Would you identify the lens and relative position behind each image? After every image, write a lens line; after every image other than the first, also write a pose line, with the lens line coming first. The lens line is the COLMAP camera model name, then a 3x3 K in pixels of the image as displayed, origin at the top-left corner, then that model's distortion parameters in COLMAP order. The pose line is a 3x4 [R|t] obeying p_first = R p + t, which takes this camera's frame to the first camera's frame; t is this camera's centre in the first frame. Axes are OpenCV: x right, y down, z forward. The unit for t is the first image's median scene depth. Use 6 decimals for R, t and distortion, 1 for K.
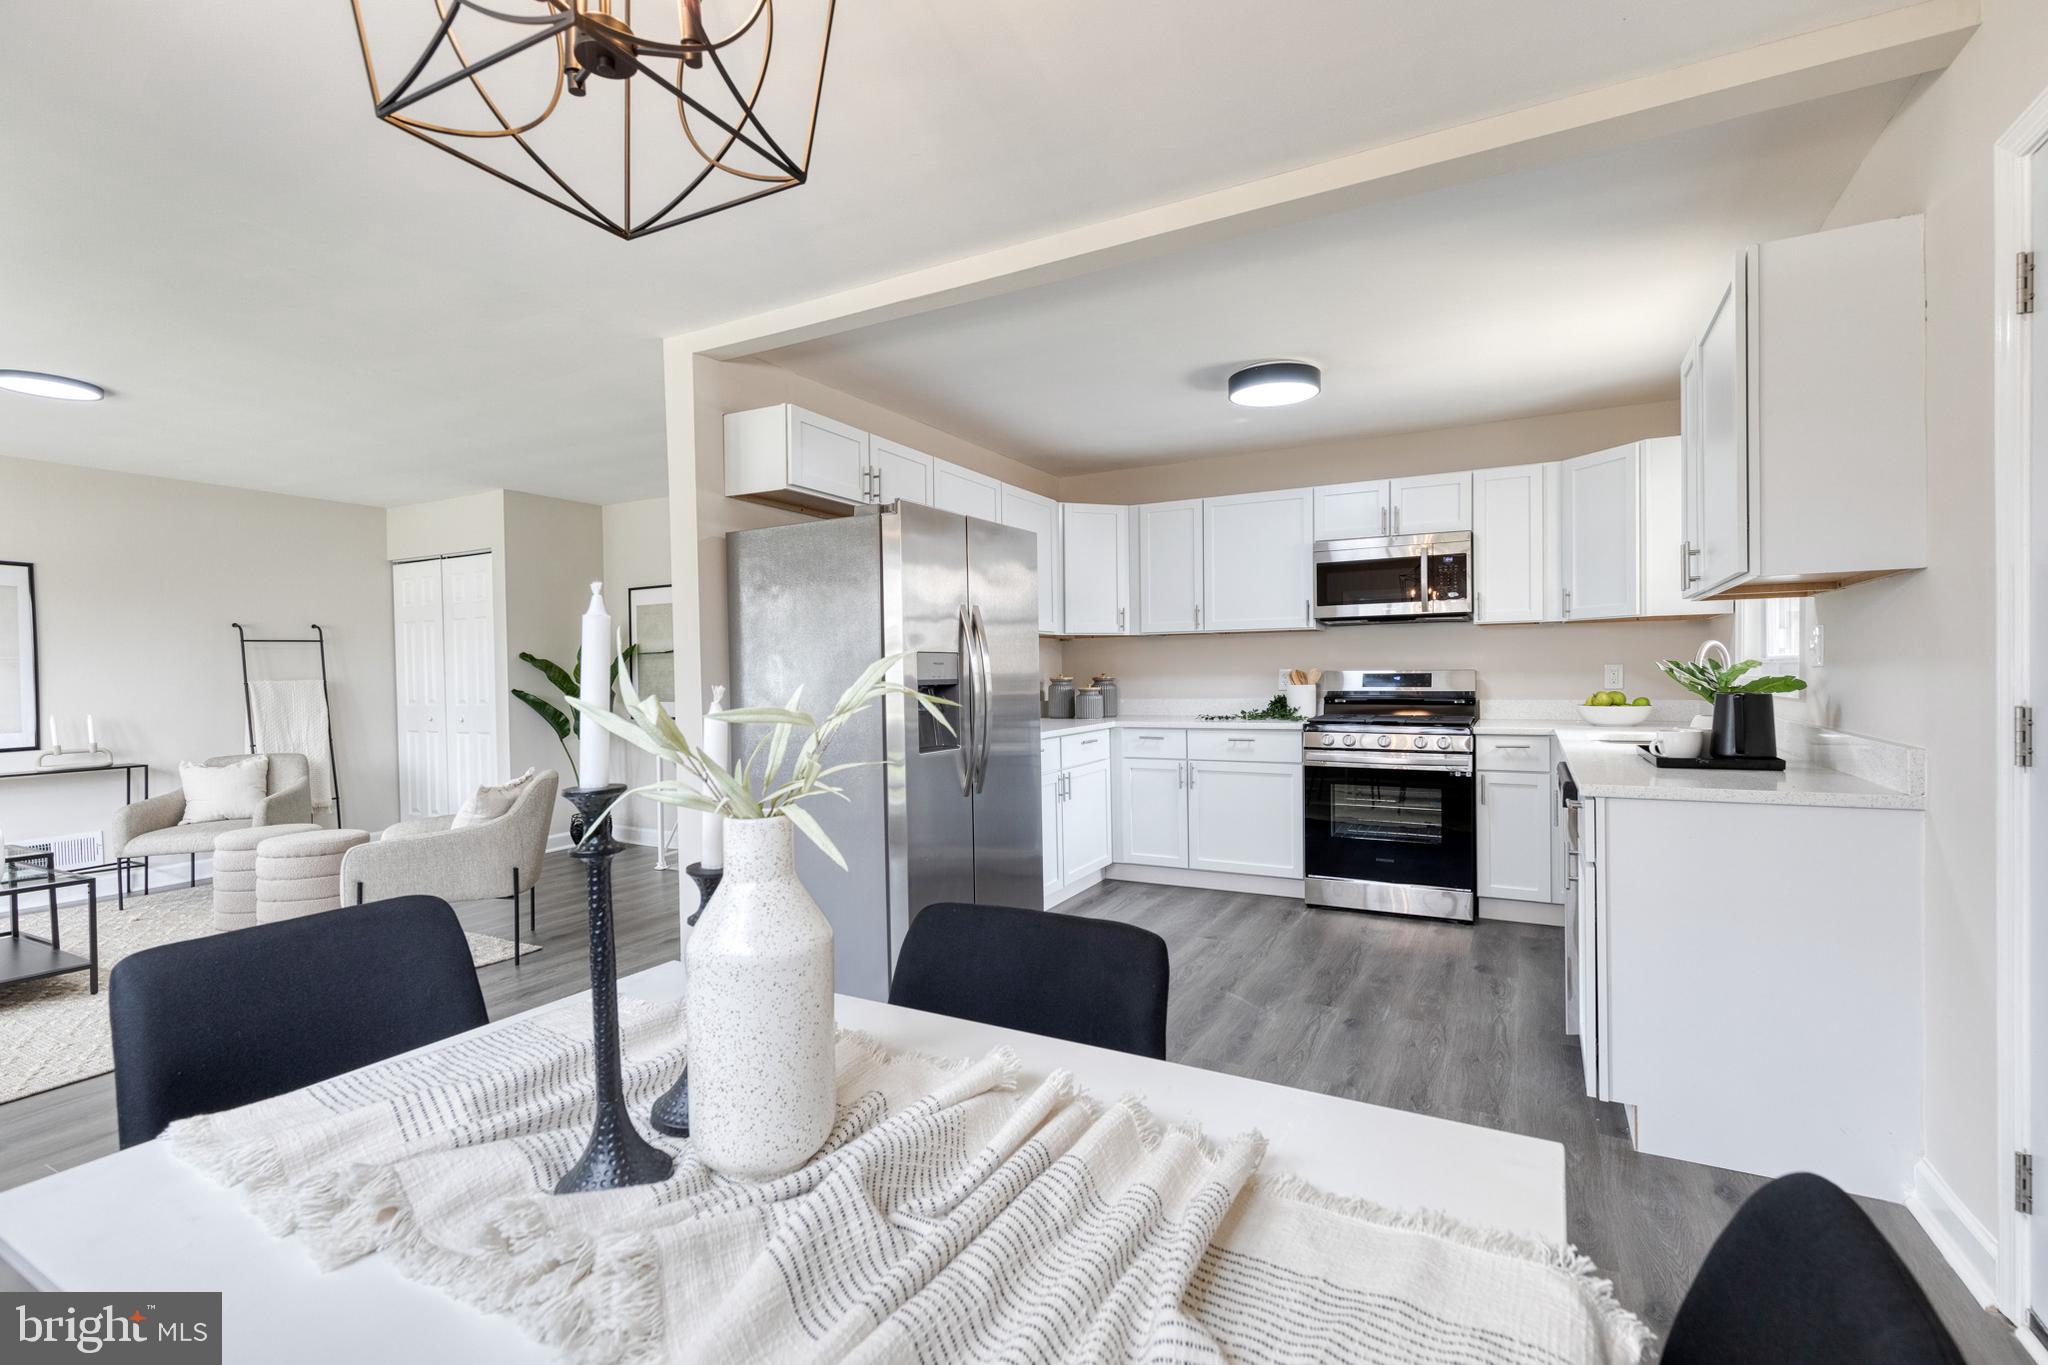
lens RADIAL K [[921.5, 0, 1038.5], [0, 921.5, 682.8], [0, 0, 1]] dist [0.009427, -0.000027]
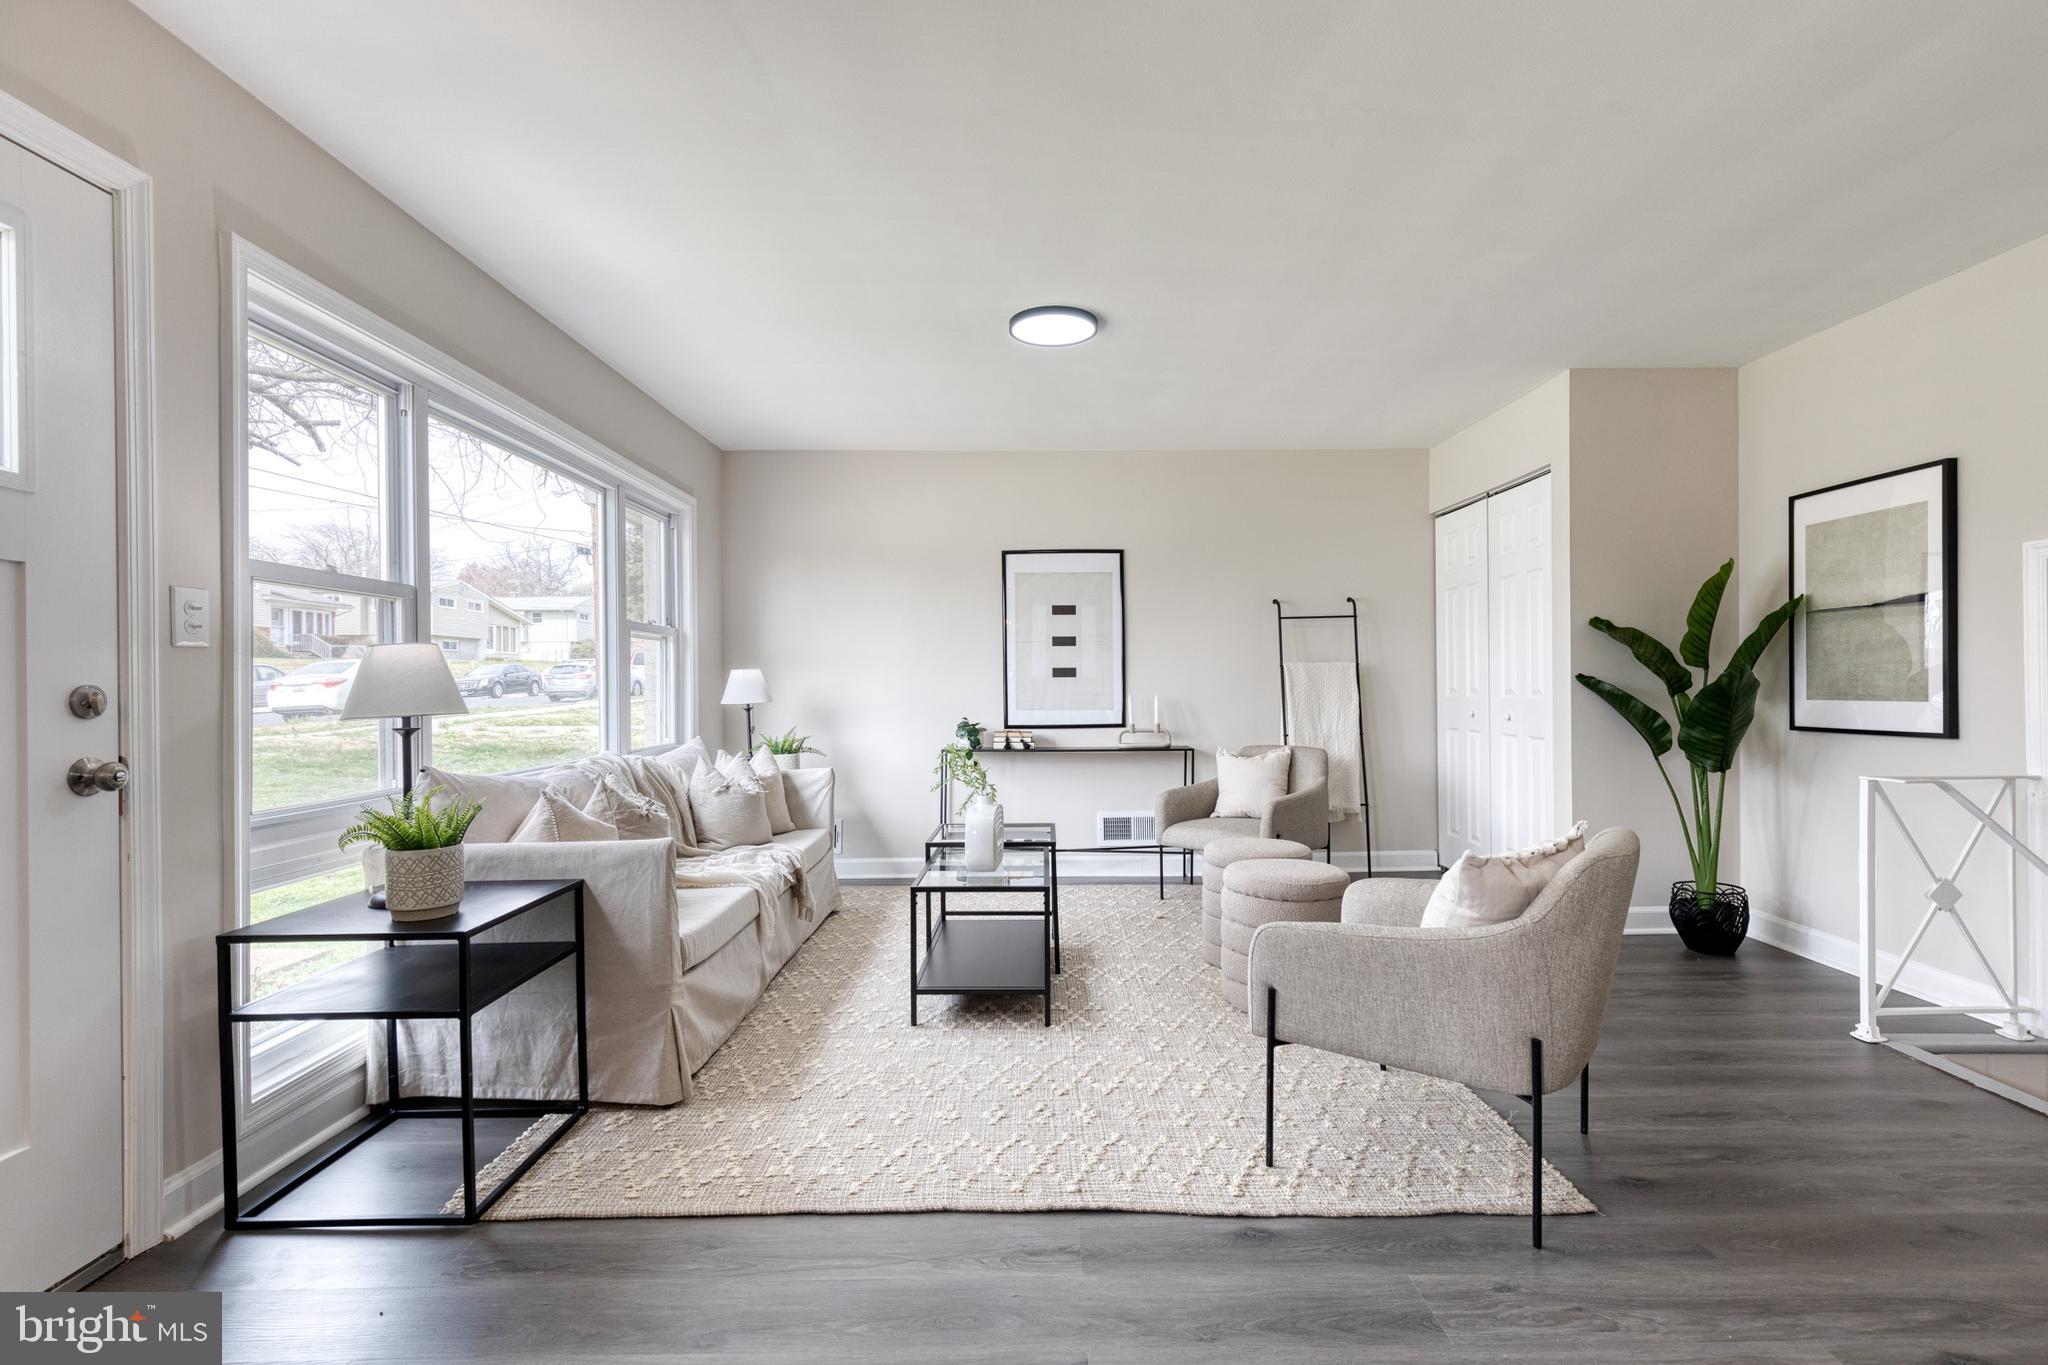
lens RADIAL K [[922.9, 0, 1030.0], [0, 922.9, 683.8], [0, 0, 1]] dist [0.009508, -0.000640]
pose [[0.472458, 0.013898, -0.881243, -0.236700], [-0.011339, 0.999889, 0.009691, 0.016362], [0.881280, 0.005414, 0.472563, 0.473360]]
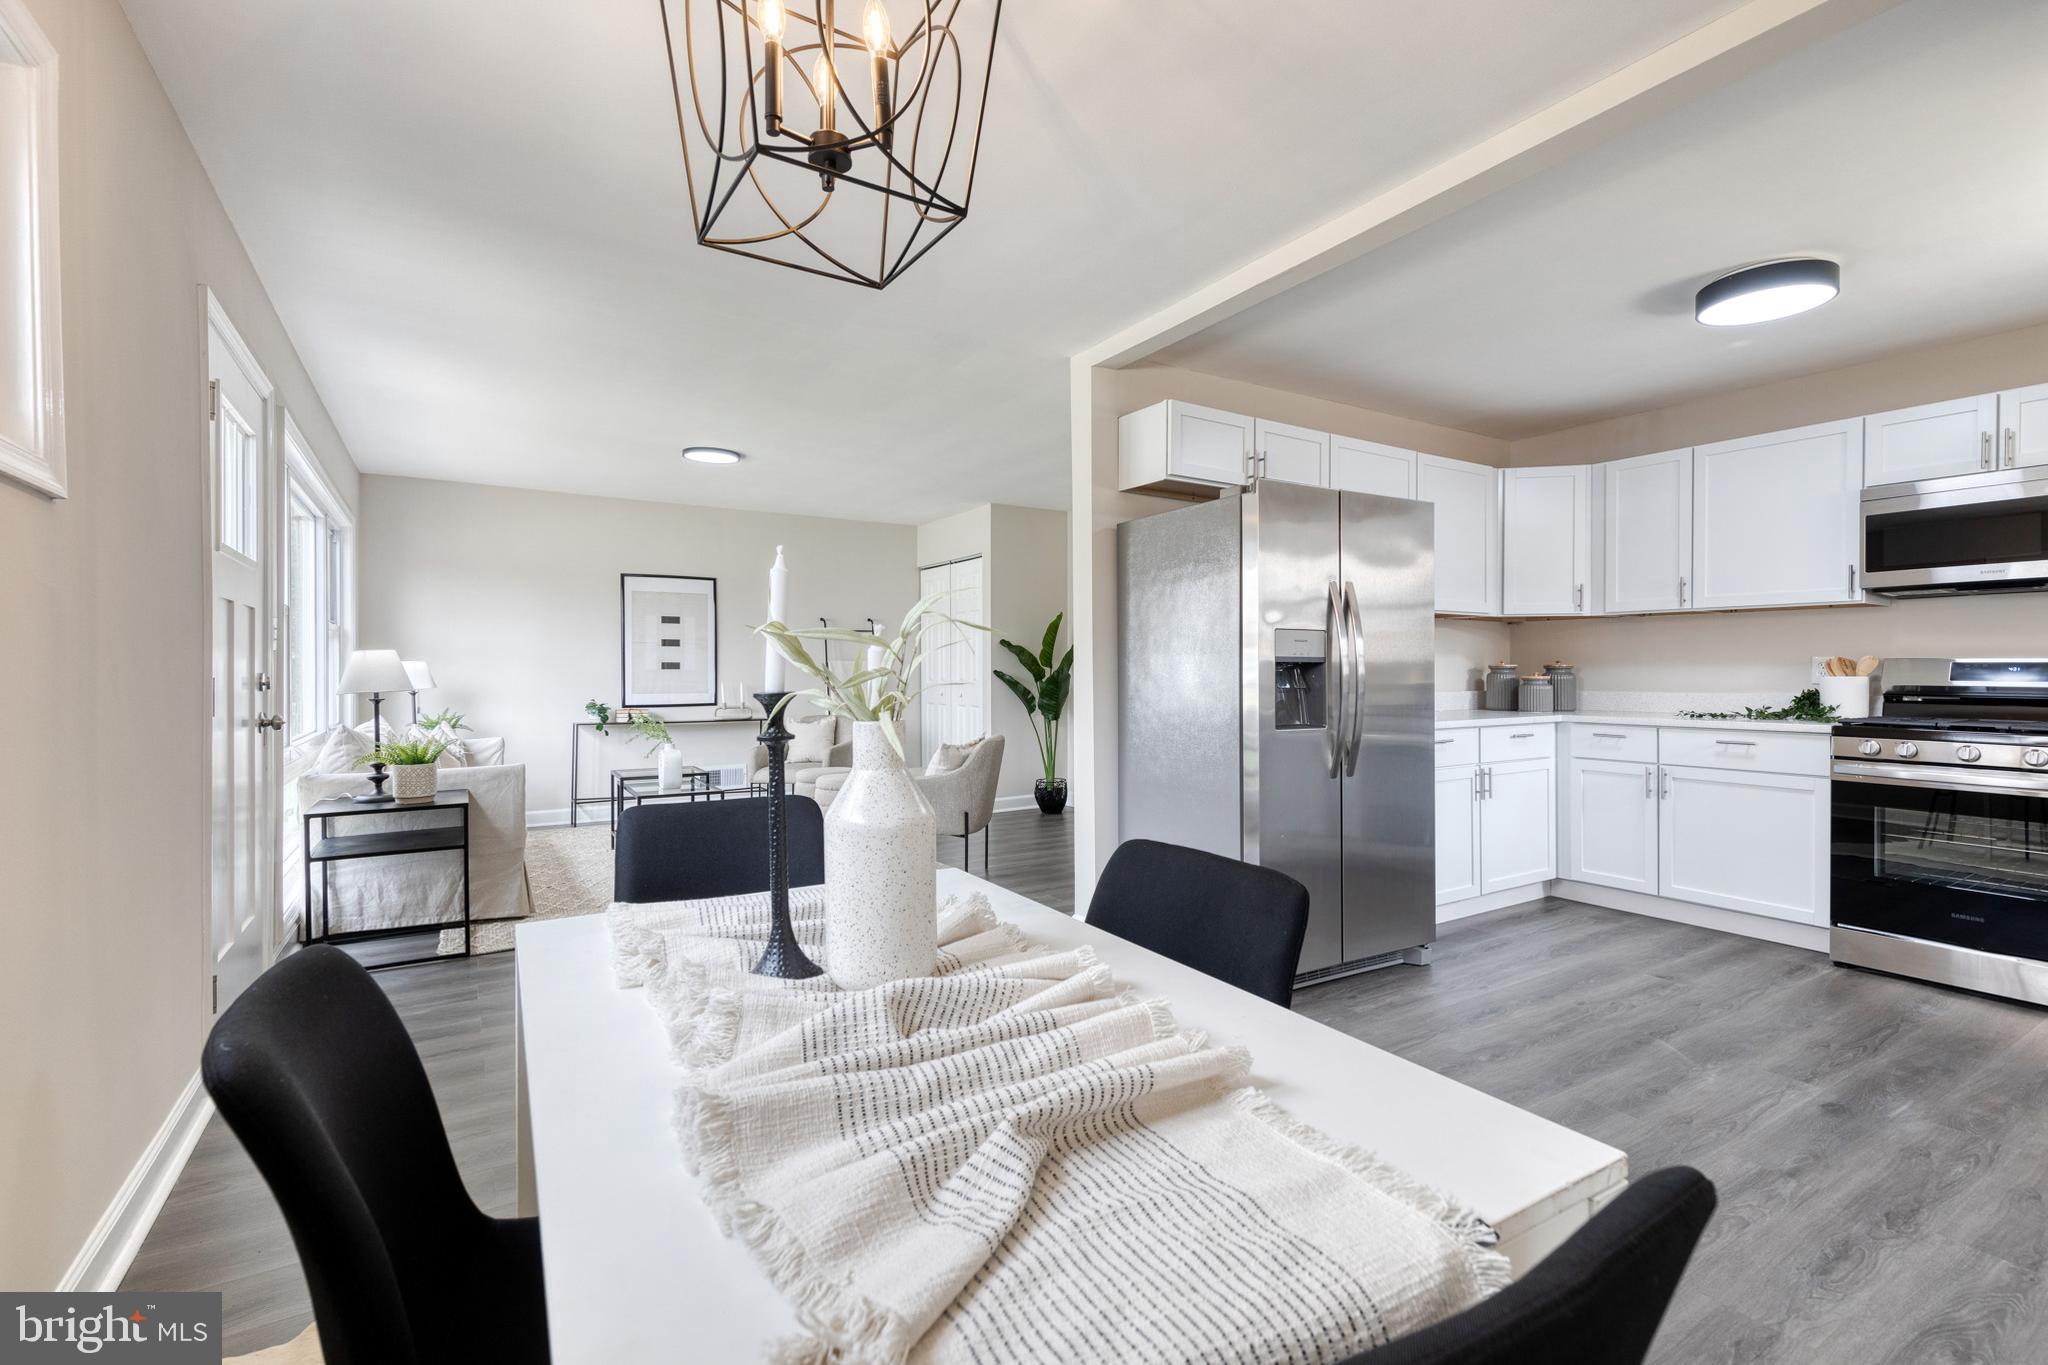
lens RADIAL K [[920.5, 0, 1035.8], [0, 920.5, 669.9], [0, 0, 1]] dist [0.009463, -0.000498]
pose [[0.864641, 0.014667, -0.502177, 0.100493], [-0.019146, 0.999810, -0.003764, 0.013917], [0.502026, 0.012869, 0.864757, -0.000675]]
